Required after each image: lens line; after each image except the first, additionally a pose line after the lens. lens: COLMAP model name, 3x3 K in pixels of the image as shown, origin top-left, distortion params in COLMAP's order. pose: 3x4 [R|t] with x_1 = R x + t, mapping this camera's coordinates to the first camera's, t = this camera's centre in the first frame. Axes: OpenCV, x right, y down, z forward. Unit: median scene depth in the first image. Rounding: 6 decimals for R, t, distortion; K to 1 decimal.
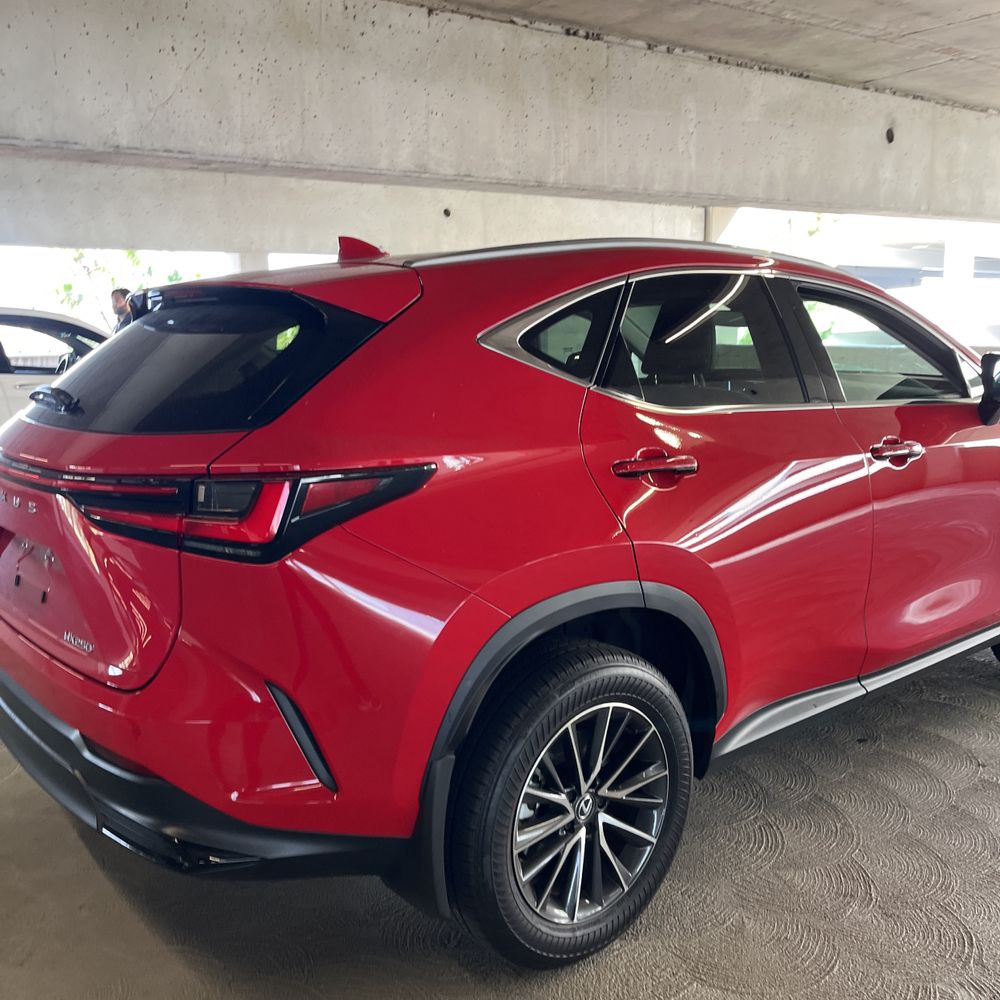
lens RADIAL K [[1000.6, 0, 500.0], [0, 1000.6, 500.0], [0, 0, 1]] dist [0.013289, 0.018745]
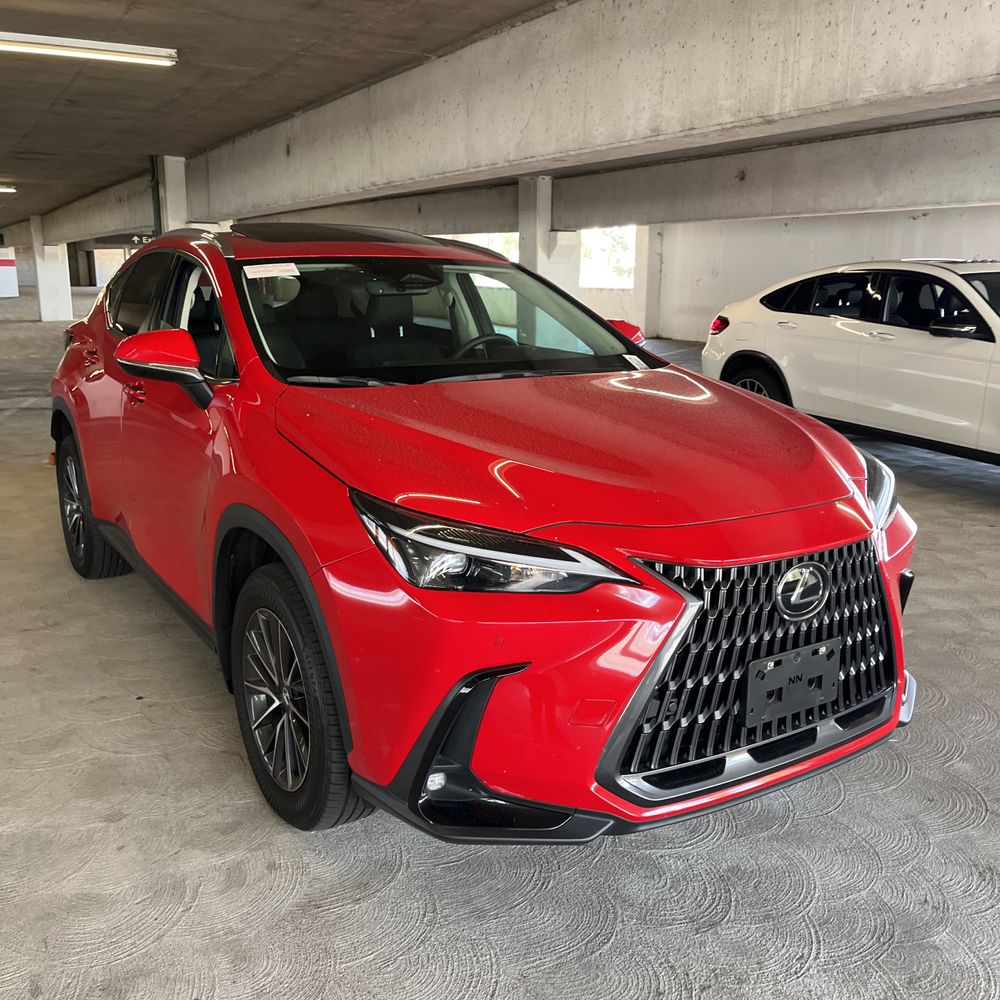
lens RADIAL K [[1007.8, 0, 500.0], [0, 1007.8, 500.0], [0, 0, 1]] dist [0.023838, -0.009910]
pose [[-0.118900, 0.236419, -0.964349, 1.014116], [-0.184390, 0.949087, 0.255412, -0.209570], [0.975635, 0.208184, -0.069253, 0.994492]]
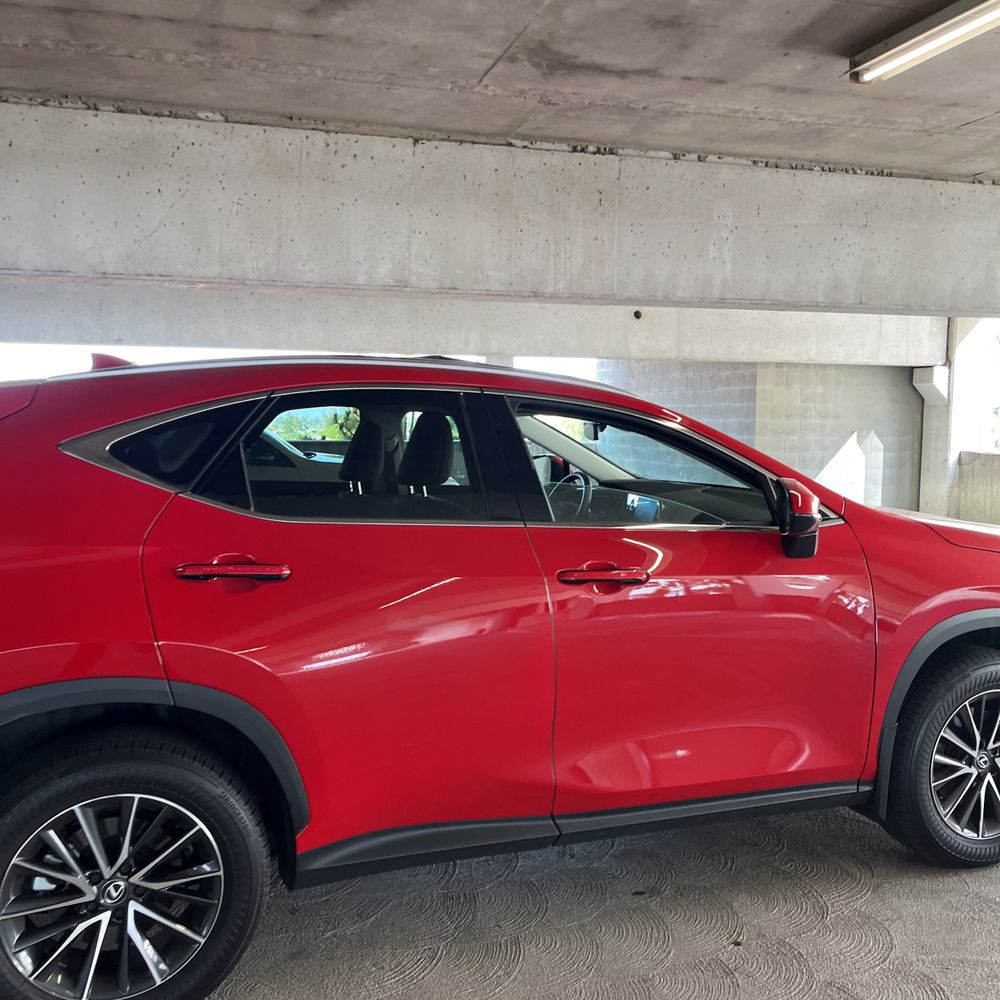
lens RADIAL K [[1007.8, 0, 500.0], [0, 1007.8, 500.0], [0, 0, 1]] dist [0.023838, -0.009910]
pose [[0.942601, 0.051609, -0.329908, 0.387448], [-0.082044, 0.993493, -0.078999, -0.024191], [0.323684, 0.101531, 0.940702, 0.044923]]
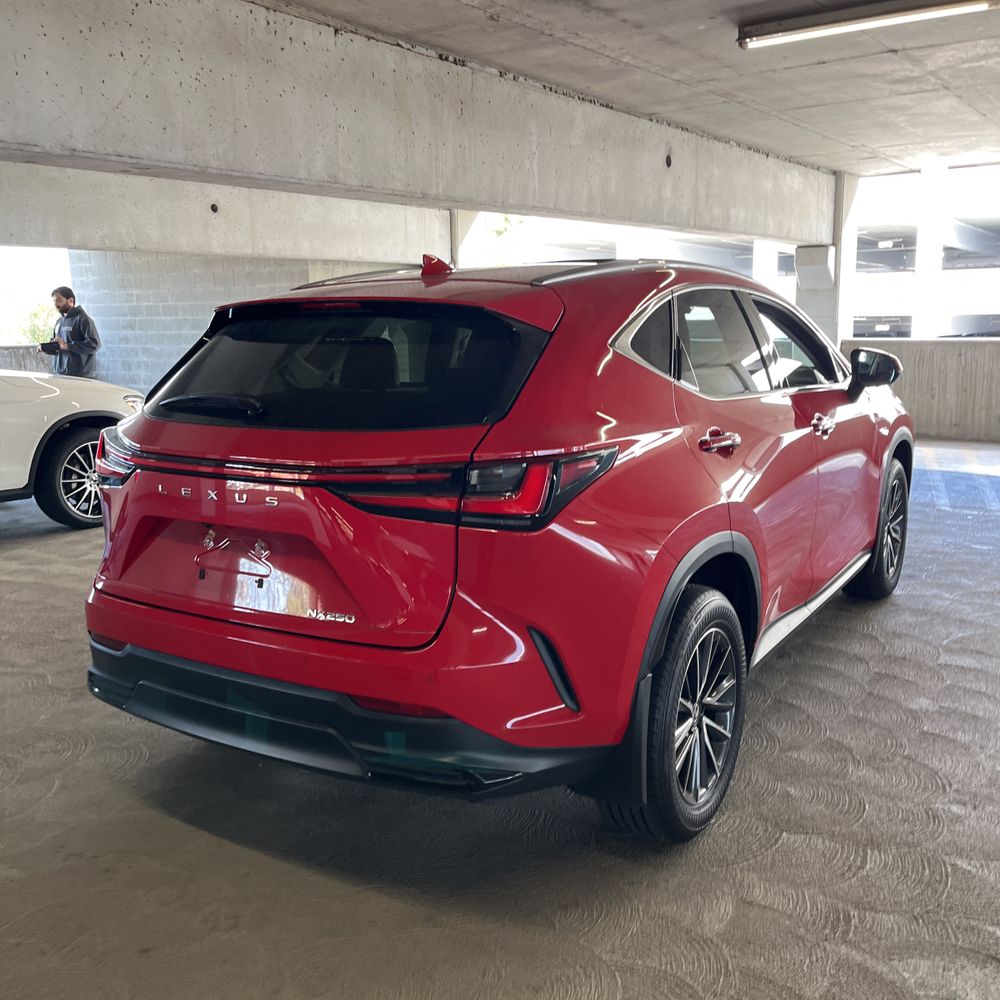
lens RADIAL K [[996.3, 0, 512.2], [0, 996.3, 502.5], [0, 0, 1]] dist [0.029290, -0.021704]
pose [[0.946753, -0.060970, 0.316135, -0.253196], [0.058147, 0.998139, 0.018365, 0.001890], [-0.316666, 0.000995, 0.948536, -0.060874]]
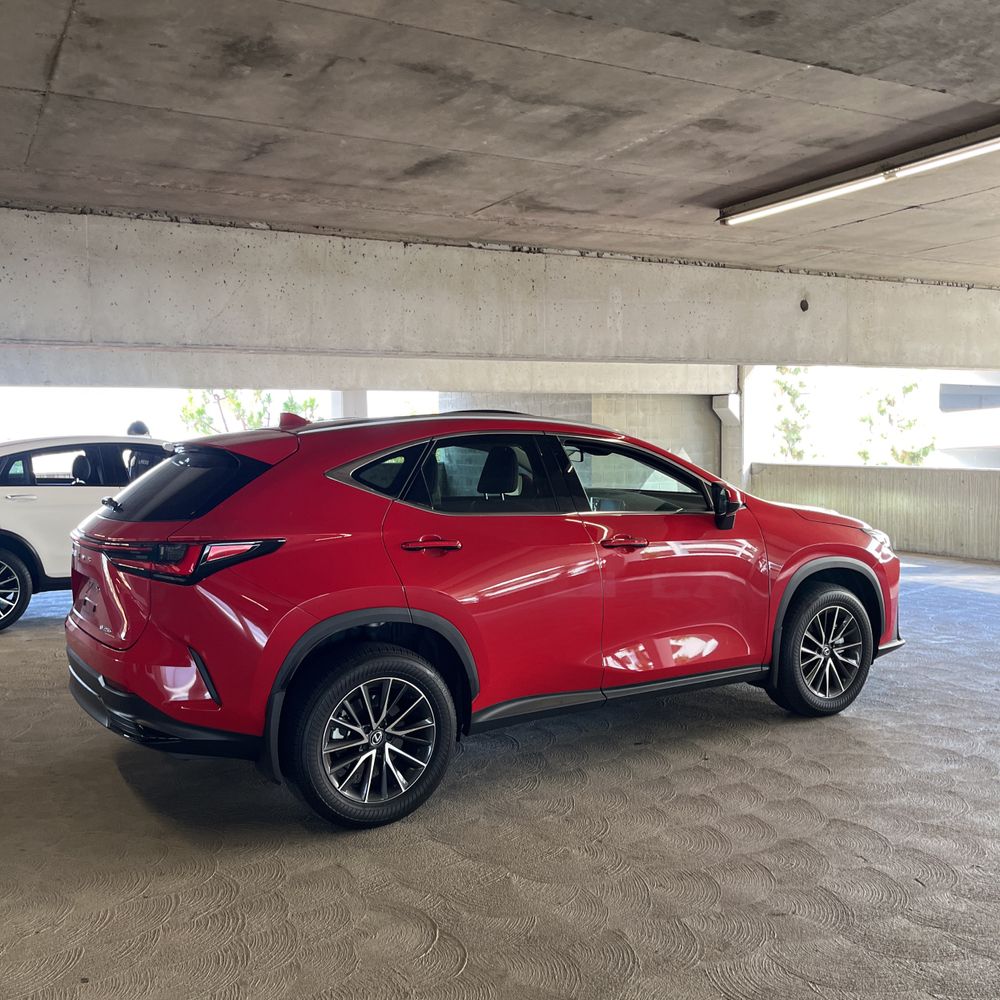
lens RADIAL K [[994.8, 0, 501.4], [0, 994.8, 501.4], [0, 0, 1]] dist [0.090834, -0.264014]
pose [[0.991631, 0.011936, -0.128552, 0.255048], [-0.026096, 0.993696, -0.109032, 0.039060], [0.126440, 0.111475, 0.985691, -0.365843]]
